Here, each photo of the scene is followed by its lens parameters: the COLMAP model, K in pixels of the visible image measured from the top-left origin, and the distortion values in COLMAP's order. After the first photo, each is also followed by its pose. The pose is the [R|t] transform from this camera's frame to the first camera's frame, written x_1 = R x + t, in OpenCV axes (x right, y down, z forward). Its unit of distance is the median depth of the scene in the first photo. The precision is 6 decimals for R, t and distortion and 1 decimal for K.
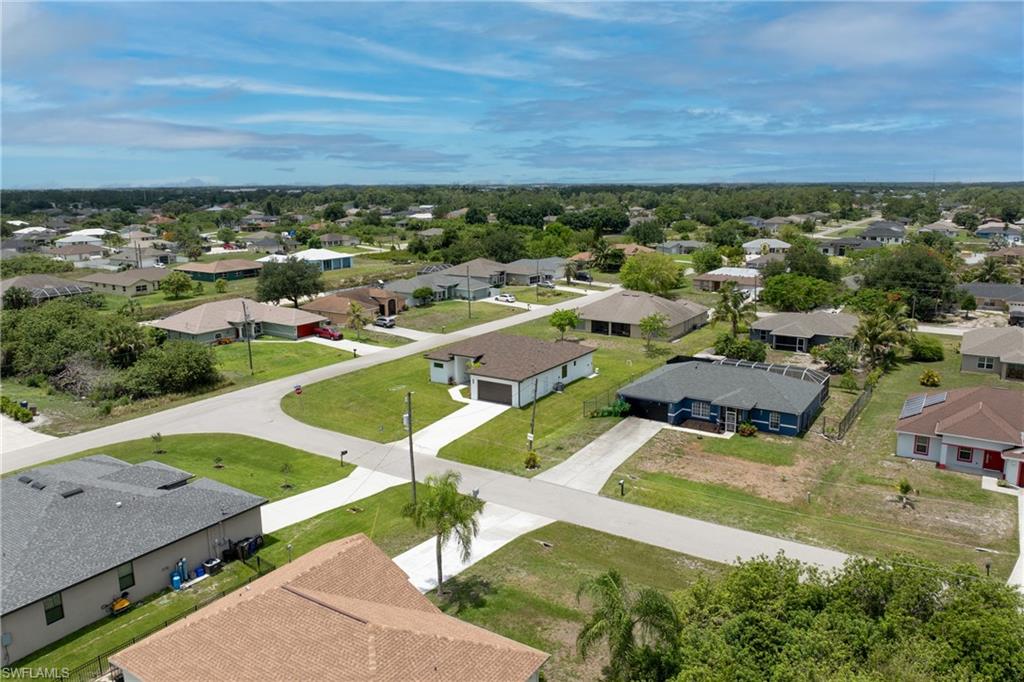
lens RADIAL K [[734.5, 0, 533.9], [0, 734.5, 312.5], [0, 0, 1]] dist [-0.031770, -0.004306]
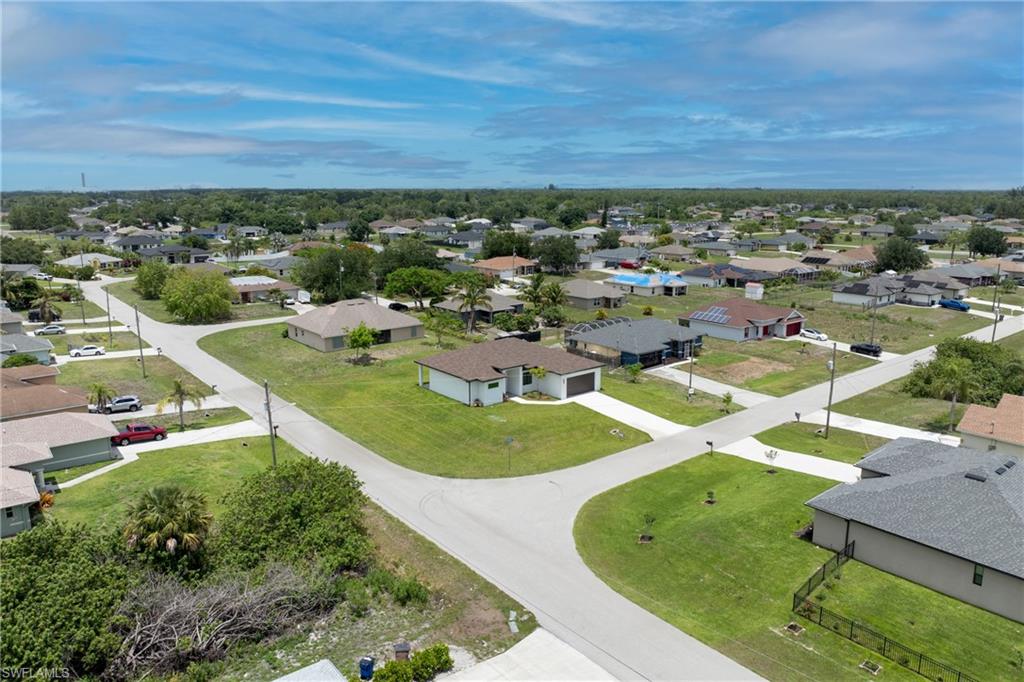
lens RADIAL K [[722.2, 0, 512.0], [0, 722.2, 293.3], [0, 0, 1]] dist [-0.031940, -0.003350]
pose [[0.324824, -0.130145, 0.936777, -1.069095], [0.162523, 0.983434, 0.080273, -0.123639], [-0.931706, 0.126174, 0.340595, 0.732356]]
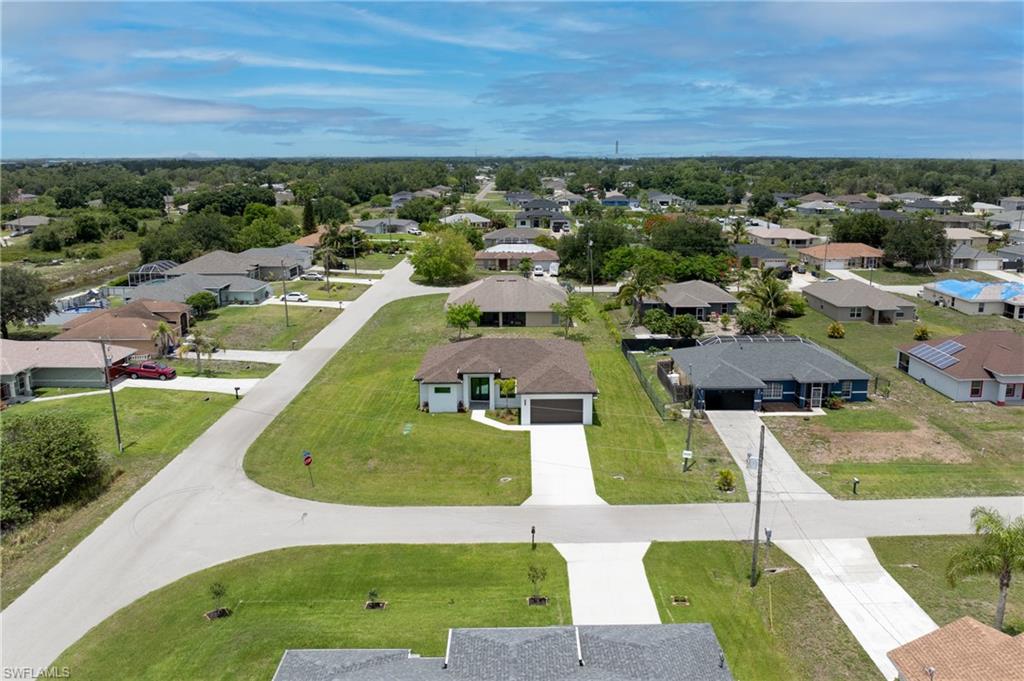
lens RADIAL K [[757.8, 0, 533.0], [0, 757.8, 282.0], [0, 0, 1]] dist [-0.039576, -0.004027]
pose [[0.835517, -0.082923, 0.543171, -0.527539], [0.089215, 0.995902, 0.014806, -0.049306], [-0.542173, 0.036088, 0.839491, 0.311536]]
